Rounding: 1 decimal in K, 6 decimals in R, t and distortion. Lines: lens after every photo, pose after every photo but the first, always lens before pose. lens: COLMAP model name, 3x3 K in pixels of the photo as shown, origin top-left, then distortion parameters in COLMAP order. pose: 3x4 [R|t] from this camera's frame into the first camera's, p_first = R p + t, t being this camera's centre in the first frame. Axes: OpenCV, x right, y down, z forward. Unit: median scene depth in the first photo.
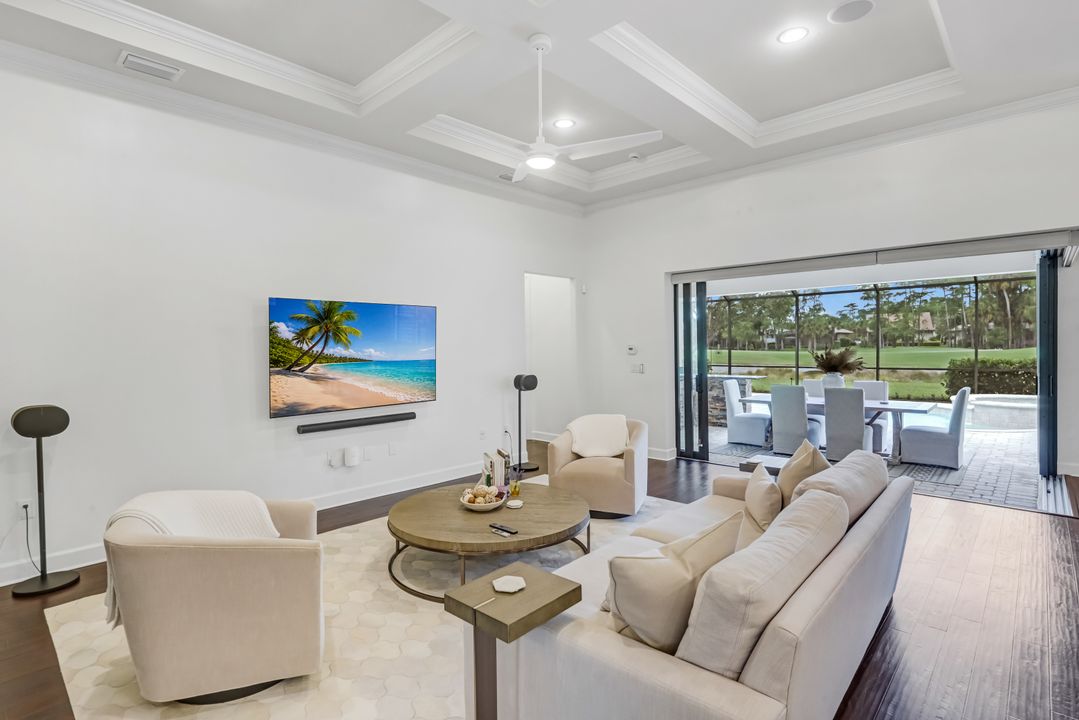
lens RADIAL K [[515.7, 0, 541.9], [0, 515.7, 335.9], [0, 0, 1]] dist [-0.033585, 0.000486]
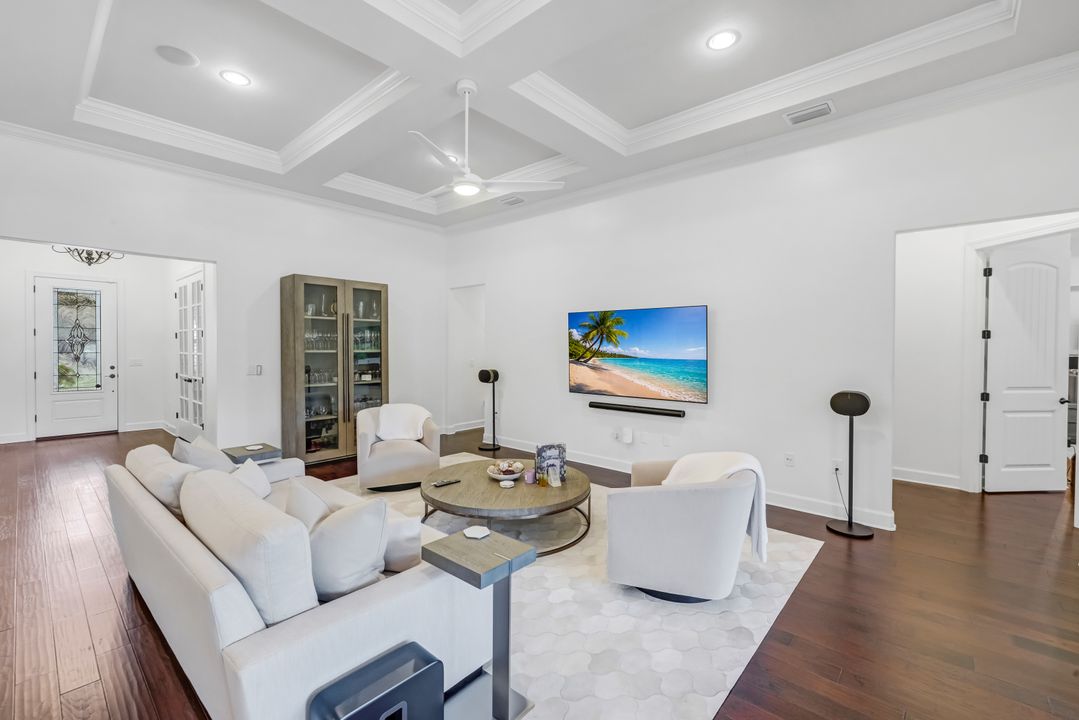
lens RADIAL K [[463.1, 0, 538.5], [0, 463.1, 349.7], [0, 0, 1]] dist [0.031213, -0.000190]
pose [[0.023935, 0.023862, -0.999429, 0.791960], [0.016074, 0.999577, 0.024251, 0.000223], [0.999584, -0.016645, 0.023541, 0.808373]]
